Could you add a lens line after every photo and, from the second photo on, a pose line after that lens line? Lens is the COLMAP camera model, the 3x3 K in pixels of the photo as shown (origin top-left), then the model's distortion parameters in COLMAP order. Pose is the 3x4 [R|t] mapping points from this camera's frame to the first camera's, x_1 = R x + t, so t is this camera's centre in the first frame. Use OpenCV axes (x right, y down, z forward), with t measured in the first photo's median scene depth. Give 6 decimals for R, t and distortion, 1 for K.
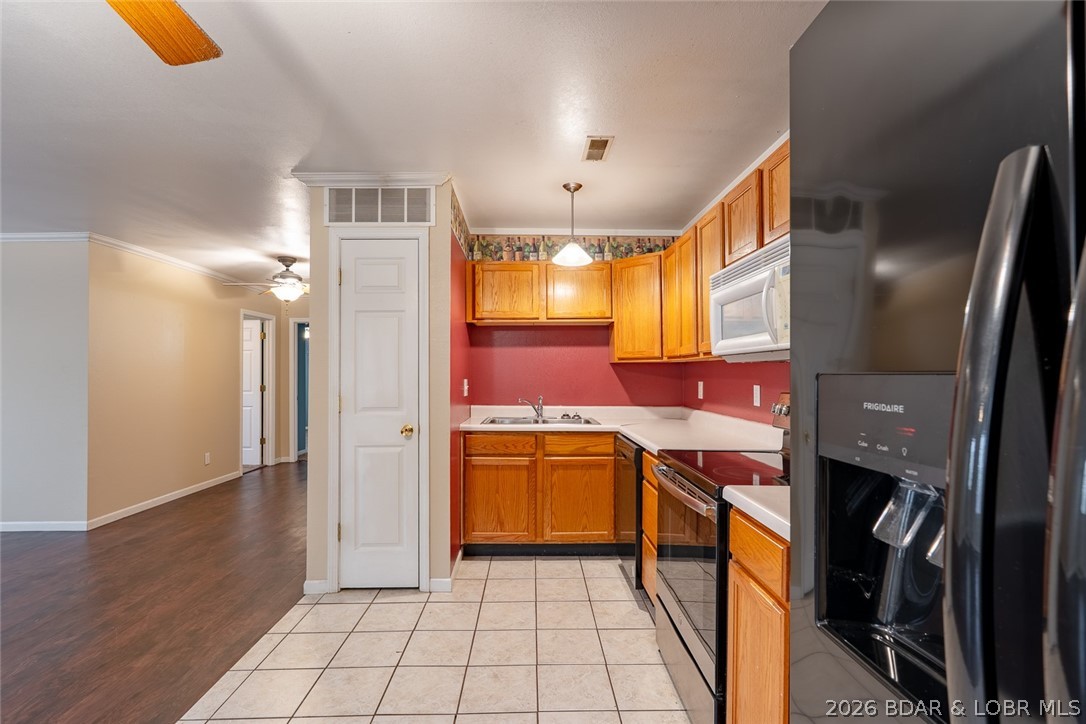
lens RADIAL K [[494.5, 0, 543.0], [0, 494.5, 365.2], [0, 0, 1]] dist [-0.000094, -0.000042]
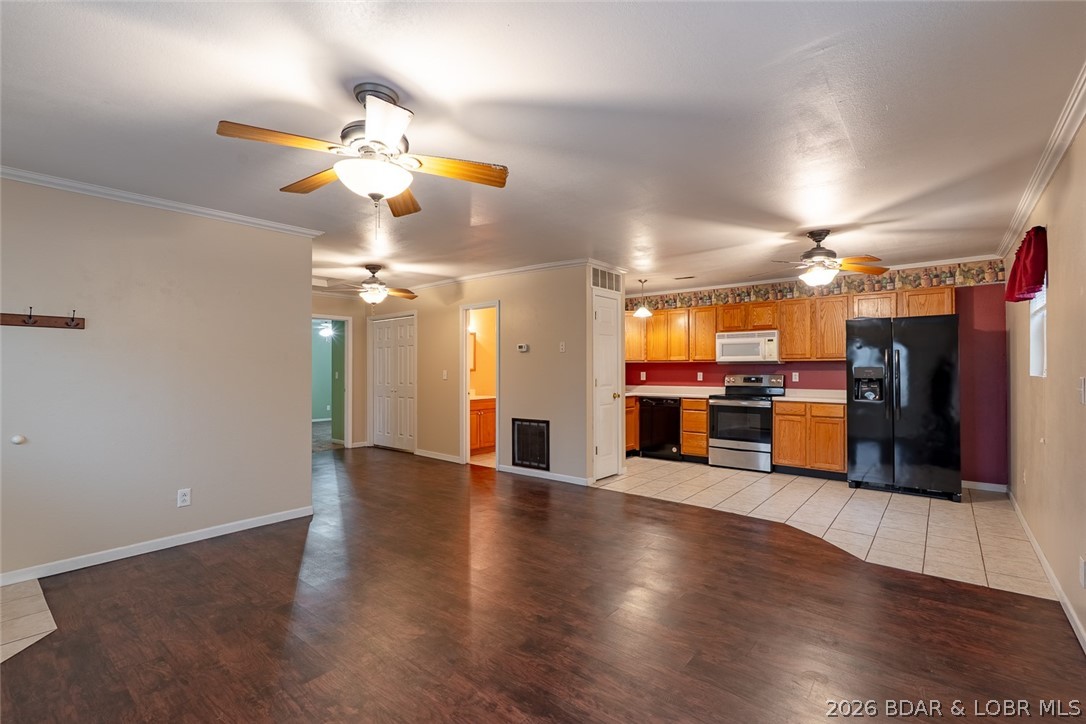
lens RADIAL K [[487.6, 0, 542.6], [0, 487.6, 364.3], [0, 0, 1]] dist [-0.003630, -0.000111]
pose [[0.654367, 0.013187, 0.756062, -1.939781], [-0.015029, 0.999877, -0.004432, 0.018465], [-0.756028, -0.008463, 0.654485, -0.063524]]
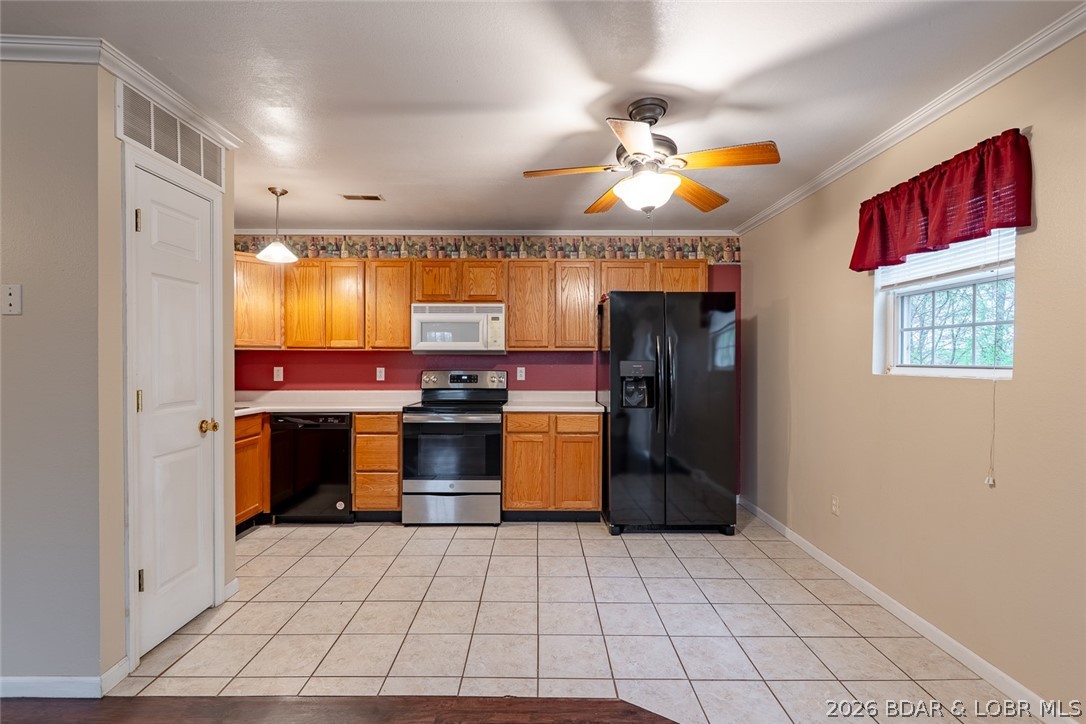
lens RADIAL K [[487.6, 0, 542.6], [0, 487.6, 364.3], [0, 0, 1]] dist [-0.003630, -0.000111]
pose [[0.013128, -0.002933, 0.999910, -1.090275], [-0.018214, 0.999829, 0.003172, 0.013055], [-0.999748, -0.018254, 0.013073, 0.411732]]
